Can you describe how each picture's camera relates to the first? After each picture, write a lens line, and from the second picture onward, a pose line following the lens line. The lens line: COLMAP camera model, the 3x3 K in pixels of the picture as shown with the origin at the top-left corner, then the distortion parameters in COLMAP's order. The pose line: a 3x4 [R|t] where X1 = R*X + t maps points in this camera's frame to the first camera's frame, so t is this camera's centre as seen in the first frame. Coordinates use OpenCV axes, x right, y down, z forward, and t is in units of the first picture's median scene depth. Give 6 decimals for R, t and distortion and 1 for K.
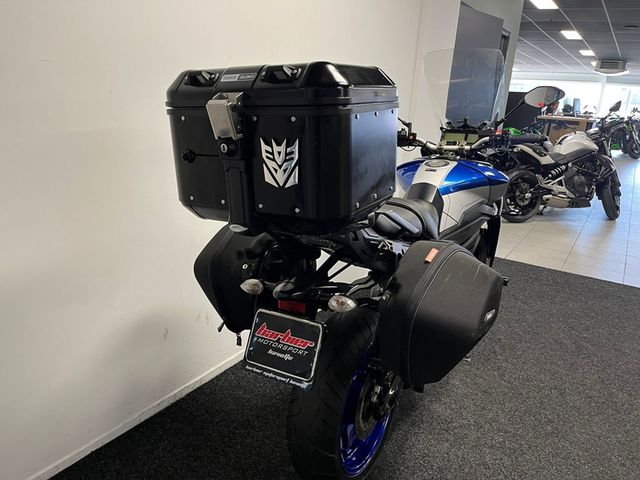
lens RADIAL K [[484.2, 0, 318.8], [0, 484.2, 242.1], [0, 0, 1]] dist [0.086021, -0.117312]
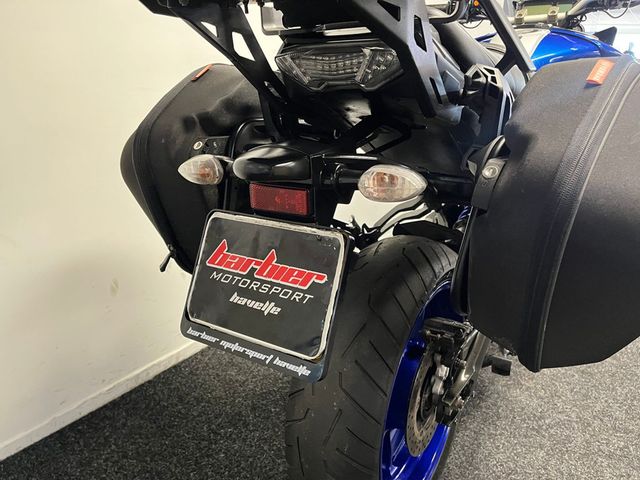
lens RADIAL K [[484.2, 0, 318.8], [0, 484.2, 242.1], [0, 0, 1]] dist [0.086021, -0.117312]
pose [[0.998499, -0.011772, -0.053499, 0.005389], [0.014444, 0.998653, 0.049834, 0.118952], [0.052840, -0.050532, 0.997324, 0.430864]]
